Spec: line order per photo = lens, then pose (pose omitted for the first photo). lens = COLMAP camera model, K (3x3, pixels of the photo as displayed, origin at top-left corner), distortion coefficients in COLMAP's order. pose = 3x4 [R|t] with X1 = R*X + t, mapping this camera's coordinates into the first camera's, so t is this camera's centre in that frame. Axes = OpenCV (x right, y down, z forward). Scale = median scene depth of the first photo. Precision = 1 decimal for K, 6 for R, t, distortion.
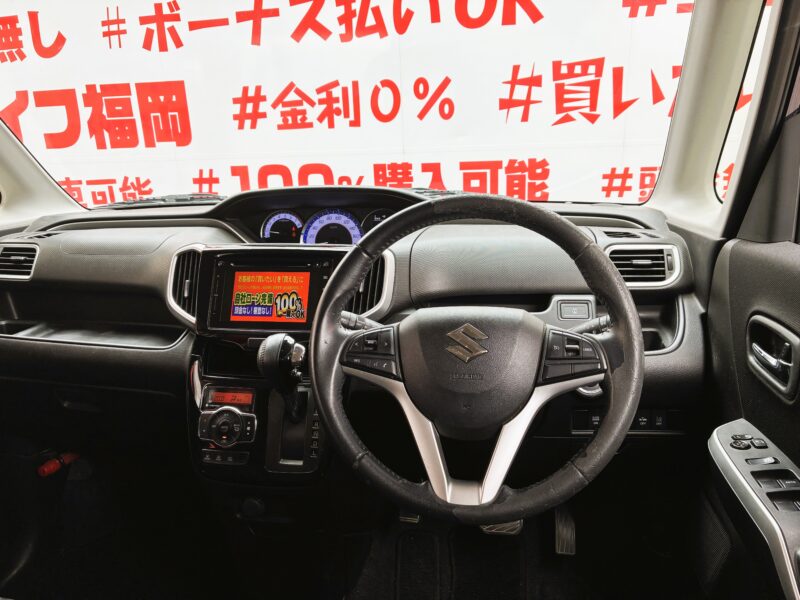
lens RADIAL K [[601.8, 0, 400.0], [0, 601.8, 300.0], [0, 0, 1]] dist [0.013129, -0.002205]
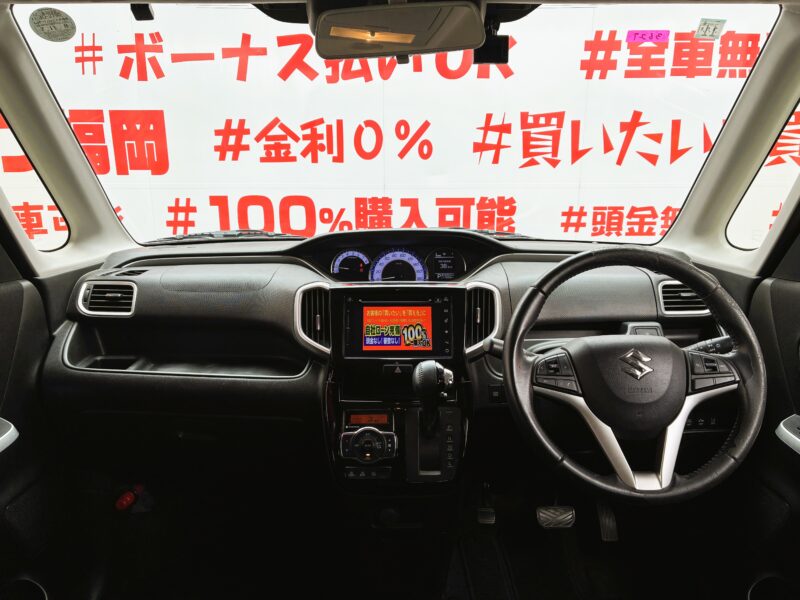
lens RADIAL K [[601.8, 0, 400.0], [0, 601.8, 300.0], [0, 0, 1]] dist [0.013129, -0.002205]
pose [[0.981642, -0.010073, 0.190465, -0.184254], [0.016917, 0.999267, -0.034341, -0.008717], [-0.189979, 0.036933, 0.981093, -0.051366]]
